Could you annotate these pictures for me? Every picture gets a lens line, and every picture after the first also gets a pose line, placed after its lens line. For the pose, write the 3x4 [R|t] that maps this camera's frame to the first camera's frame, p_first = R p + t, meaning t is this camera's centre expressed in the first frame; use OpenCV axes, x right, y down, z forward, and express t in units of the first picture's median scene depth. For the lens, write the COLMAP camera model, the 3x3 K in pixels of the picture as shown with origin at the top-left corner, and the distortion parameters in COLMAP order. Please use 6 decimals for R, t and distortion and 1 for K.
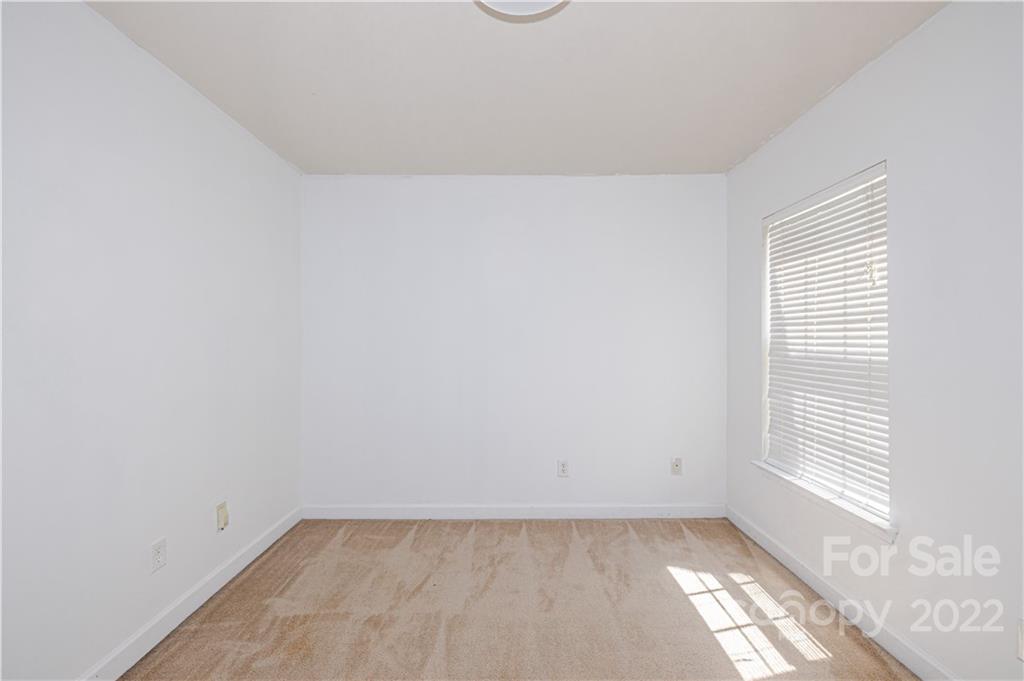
lens RADIAL K [[436.9, 0, 513.1], [0, 436.9, 335.0], [0, 0, 1]] dist [0.000690, 0.000881]
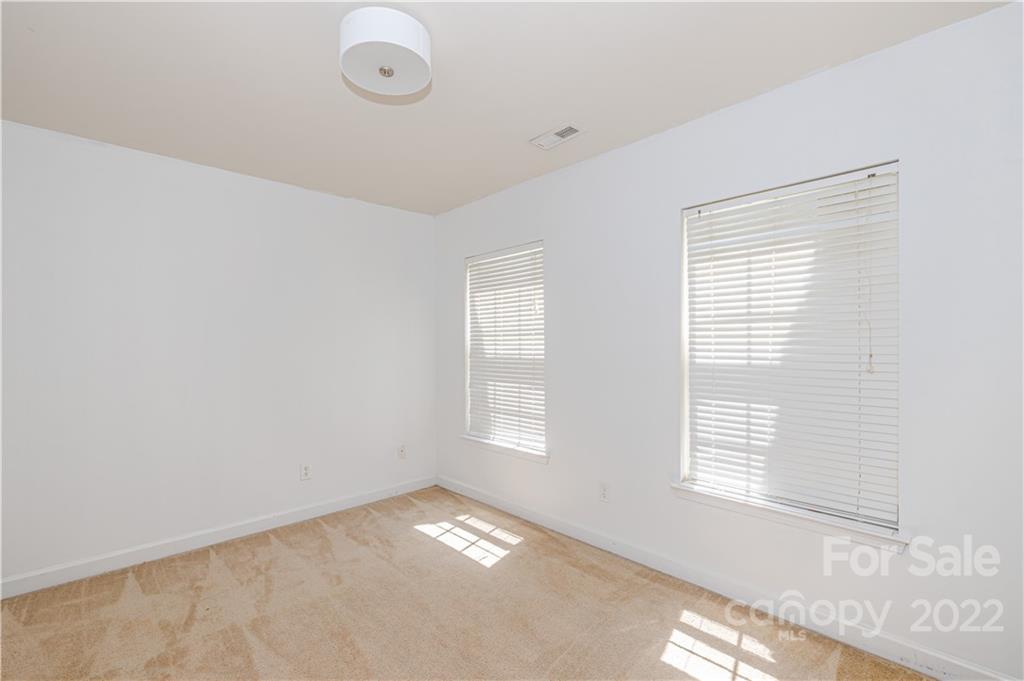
lens RADIAL K [[436.9, 0, 514.4], [0, 436.9, 344.1], [0, 0, 1]] dist [0.000690, 0.000881]
pose [[0.725766, -0.002310, 0.687937, -0.311221], [-0.000368, 0.999993, 0.003746, -0.001791], [-0.687941, -0.002972, 0.725760, -0.120930]]
